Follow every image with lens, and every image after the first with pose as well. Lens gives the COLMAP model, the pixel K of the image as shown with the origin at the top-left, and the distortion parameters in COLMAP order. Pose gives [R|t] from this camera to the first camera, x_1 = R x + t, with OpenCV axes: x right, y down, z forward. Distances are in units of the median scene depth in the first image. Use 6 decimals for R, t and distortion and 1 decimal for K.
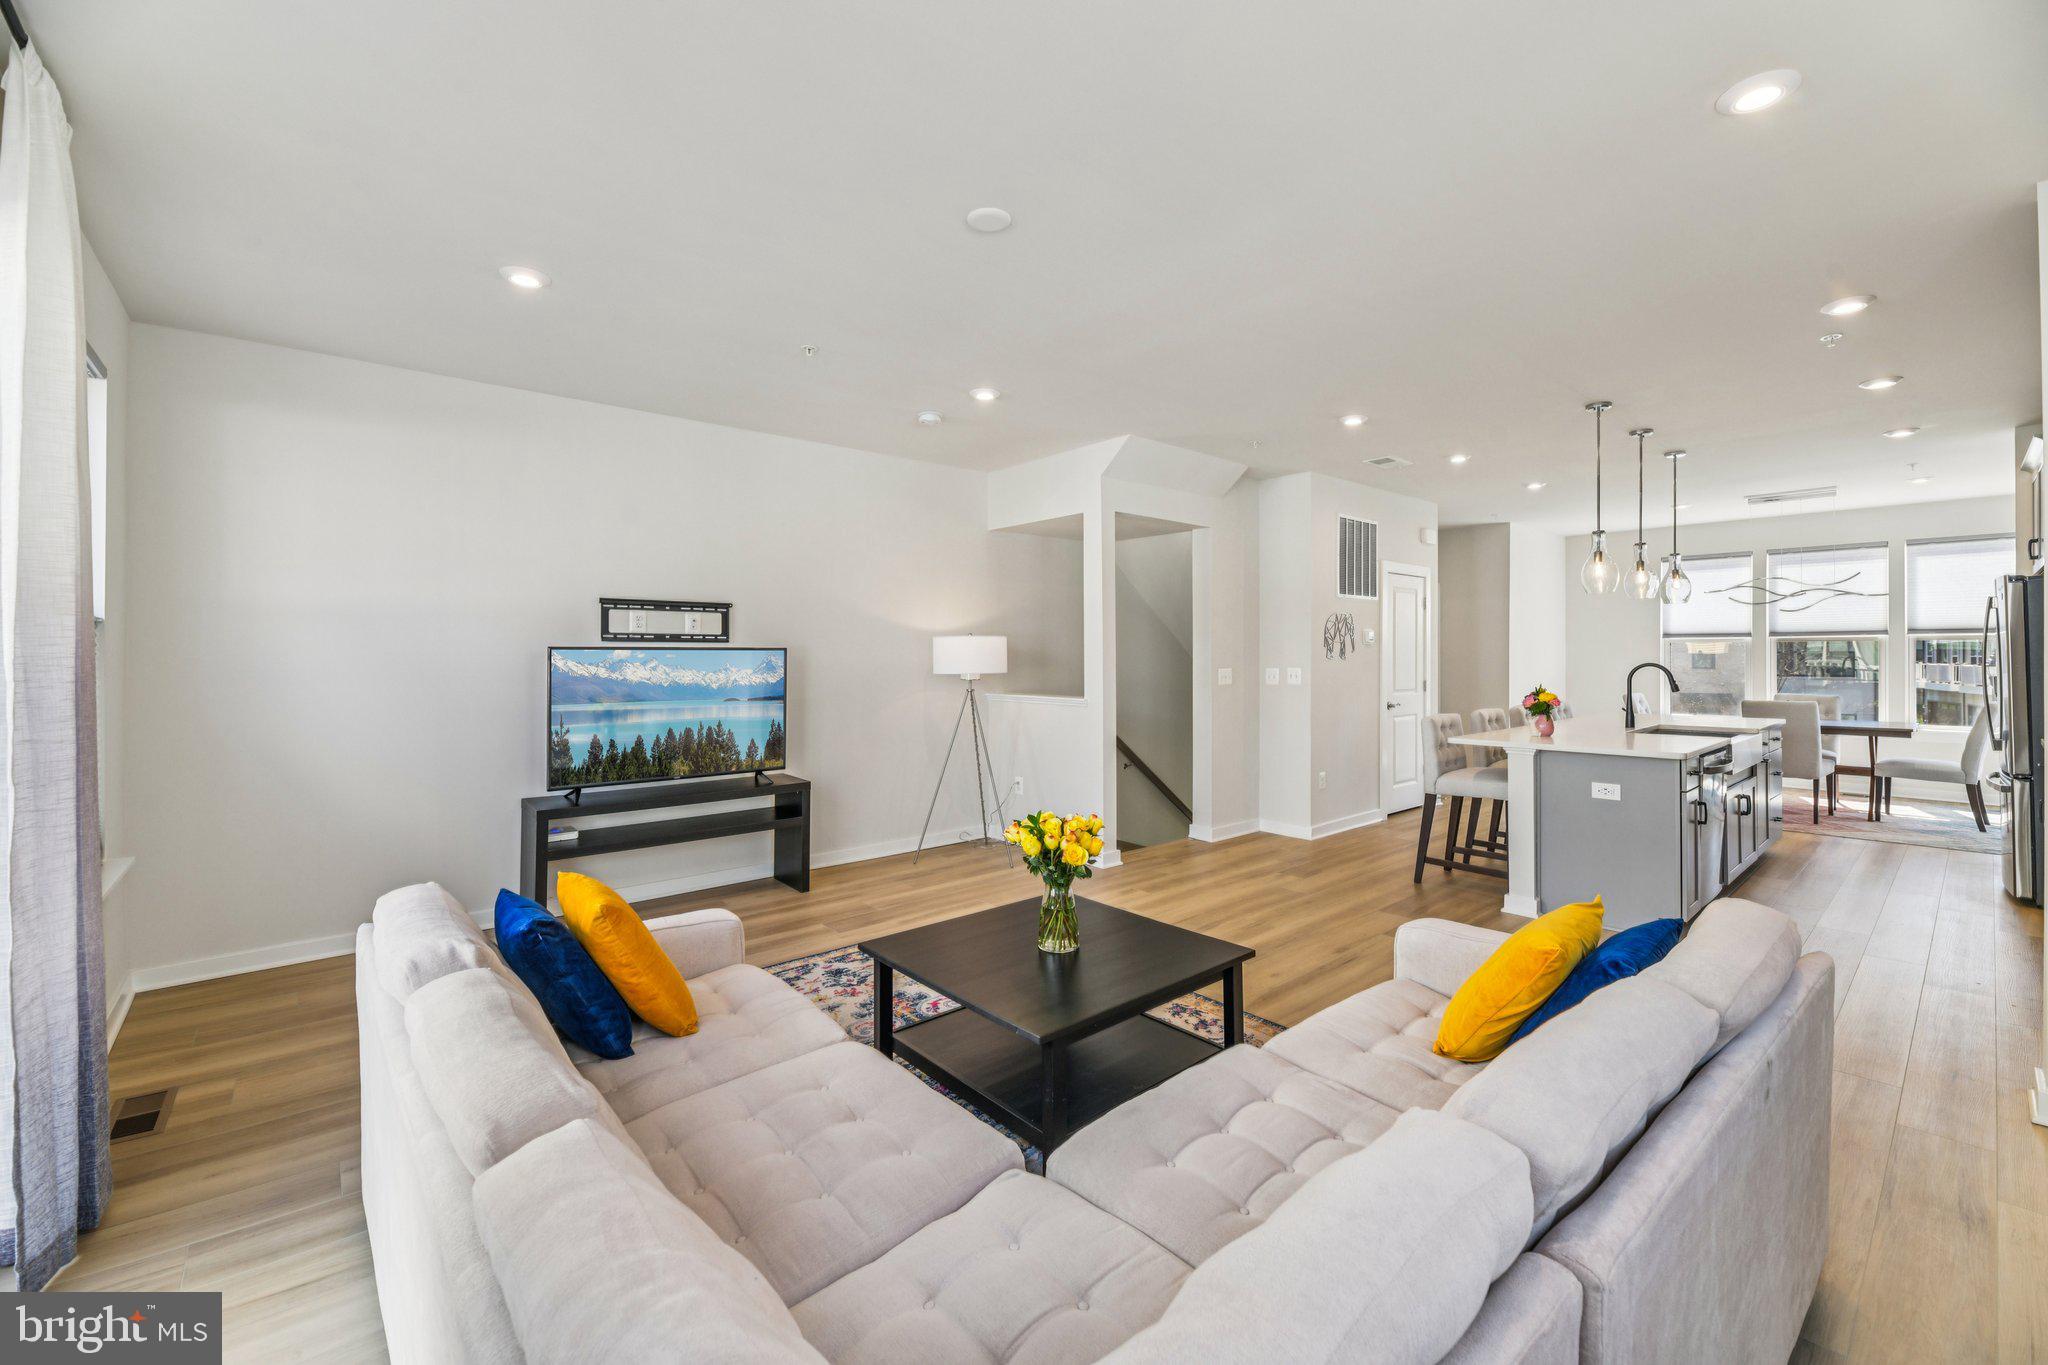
lens RADIAL K [[838.2, 0, 1029.3], [0, 838.2, 653.9], [0, 0, 1]] dist [-0.003129, -0.000704]
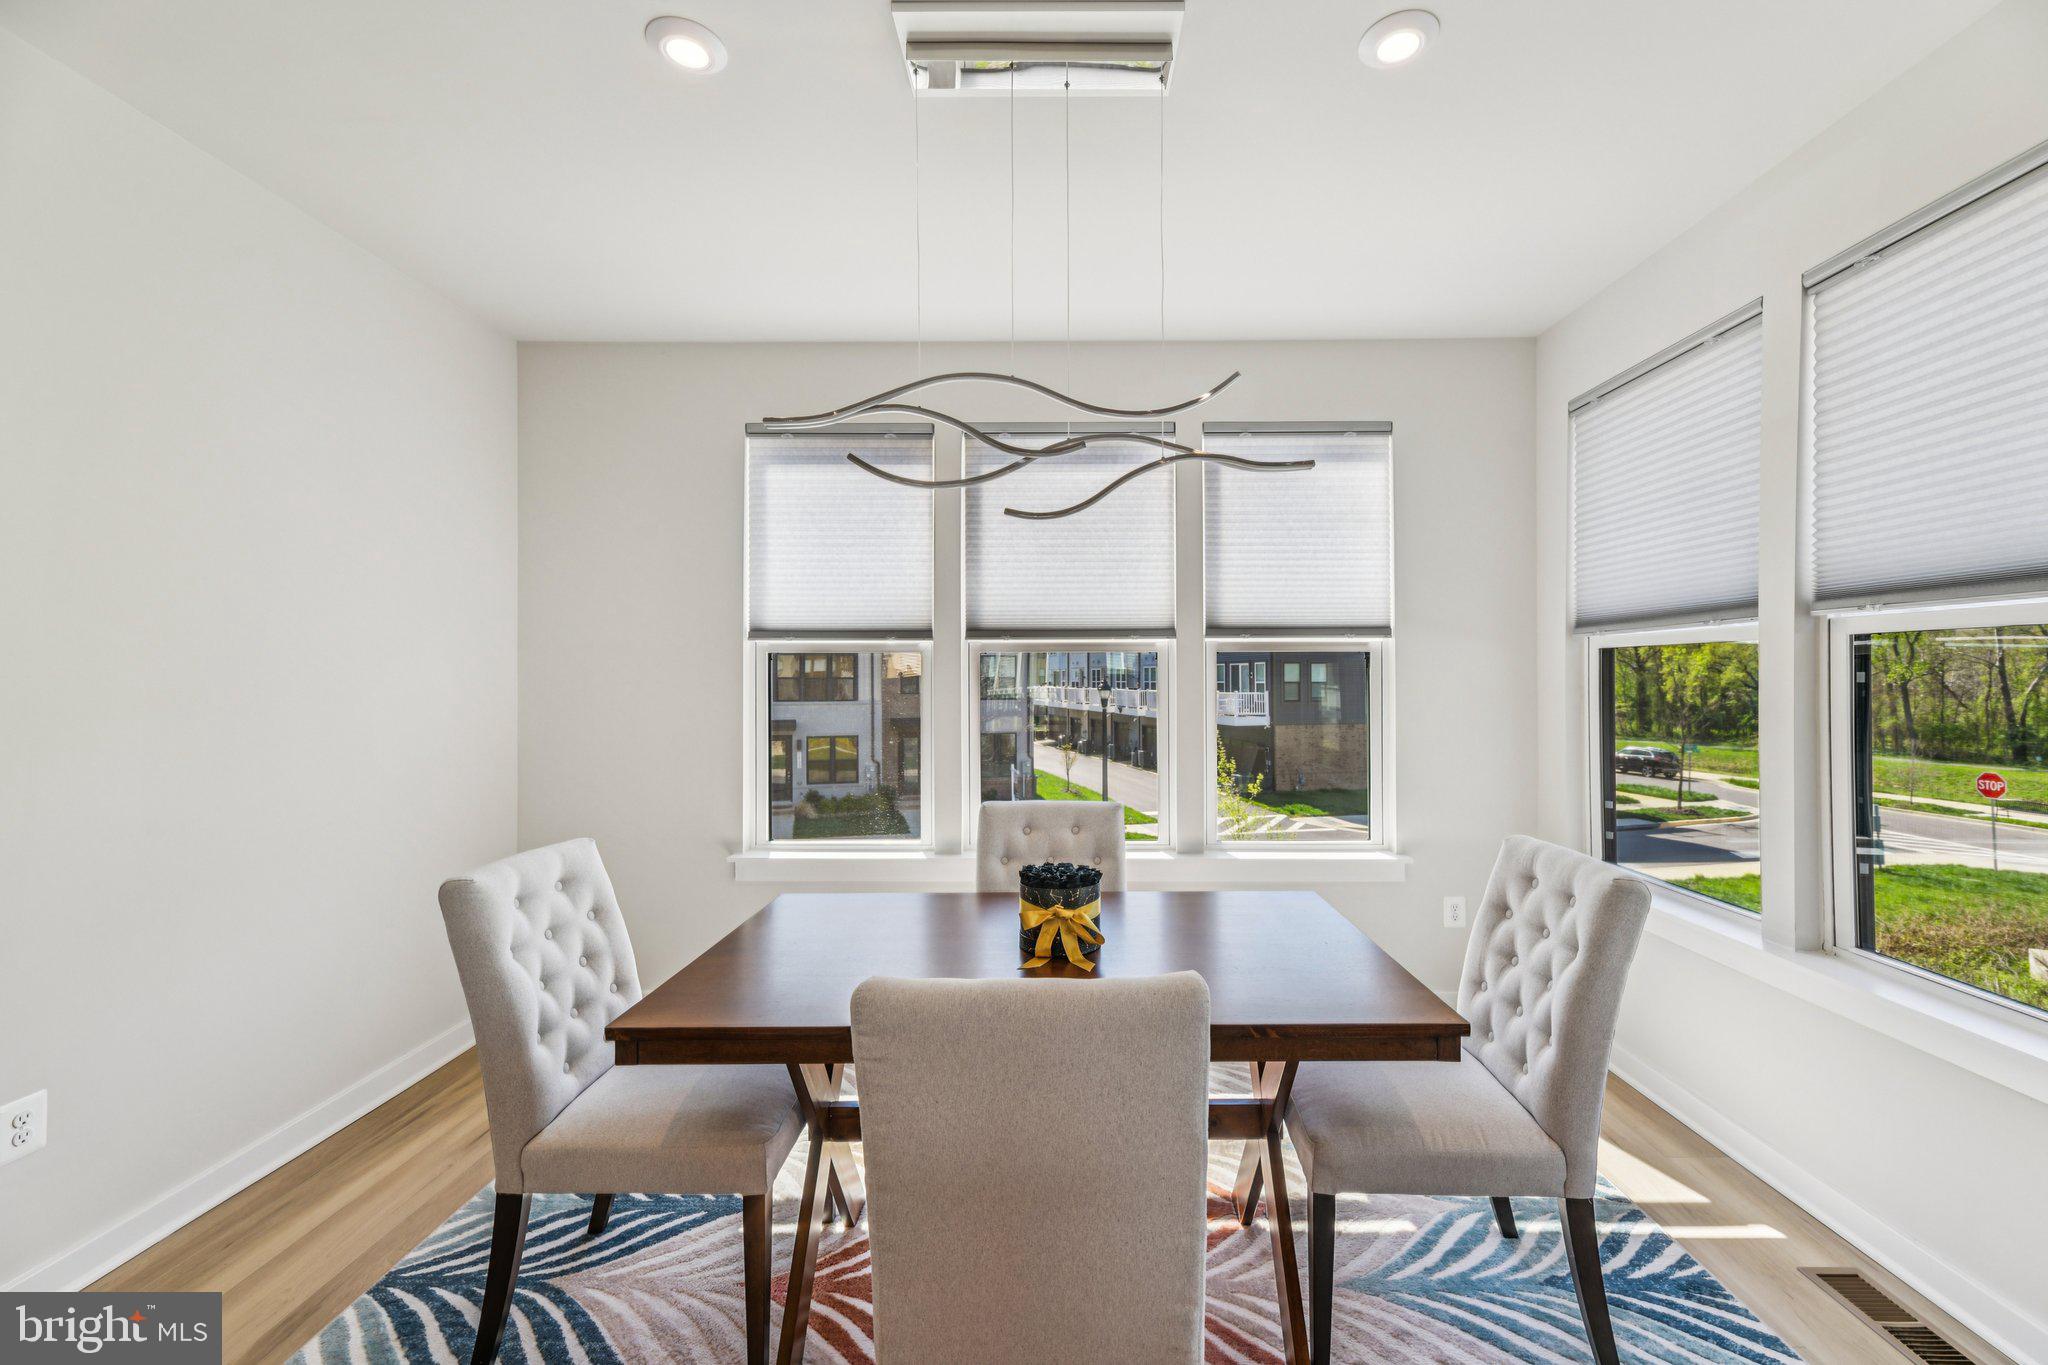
lens RADIAL K [[831.6, 0, 1061.2], [0, 831.6, 672.7], [0, 0, 1]] dist [0.011037, -0.000430]
pose [[0.660873, 0.006302, 0.750471, 0.957948], [-0.000761, 0.999970, -0.007727, -0.002491], [-0.750497, 0.004535, 0.660858, 1.091629]]
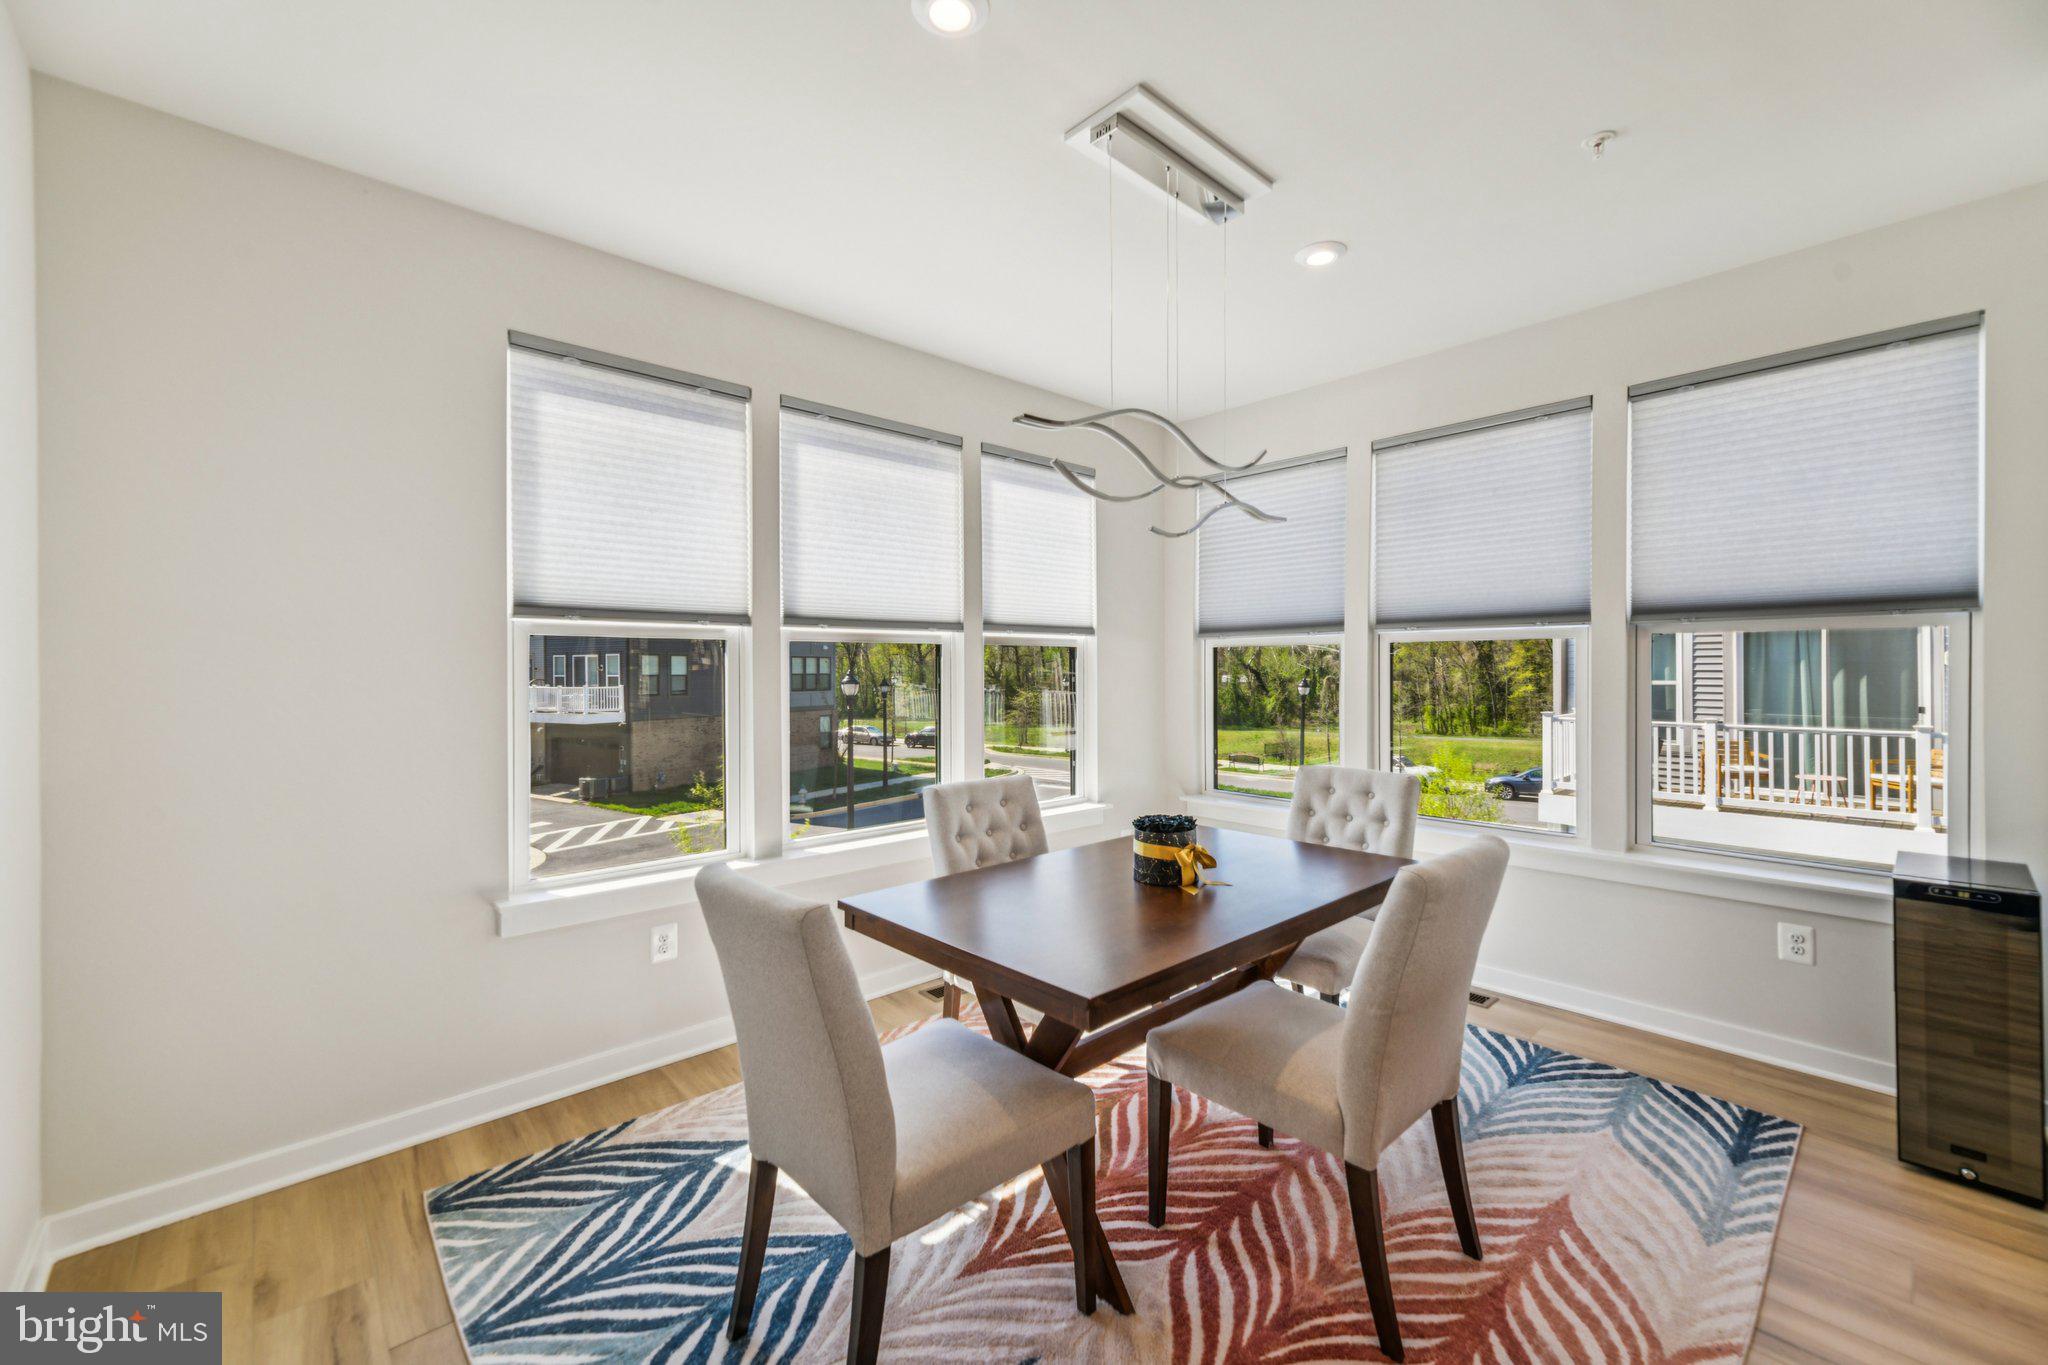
lens RADIAL K [[828.7, 0, 1033.2], [0, 828.7, 671.7], [0, 0, 1]] dist [0.011624, -0.000222]
pose [[-0.031572, -0.000540, 0.999501, 0.789870], [0.003812, 0.999993, 0.000660, -0.000199], [-0.999494, 0.003831, -0.031570, 1.401337]]
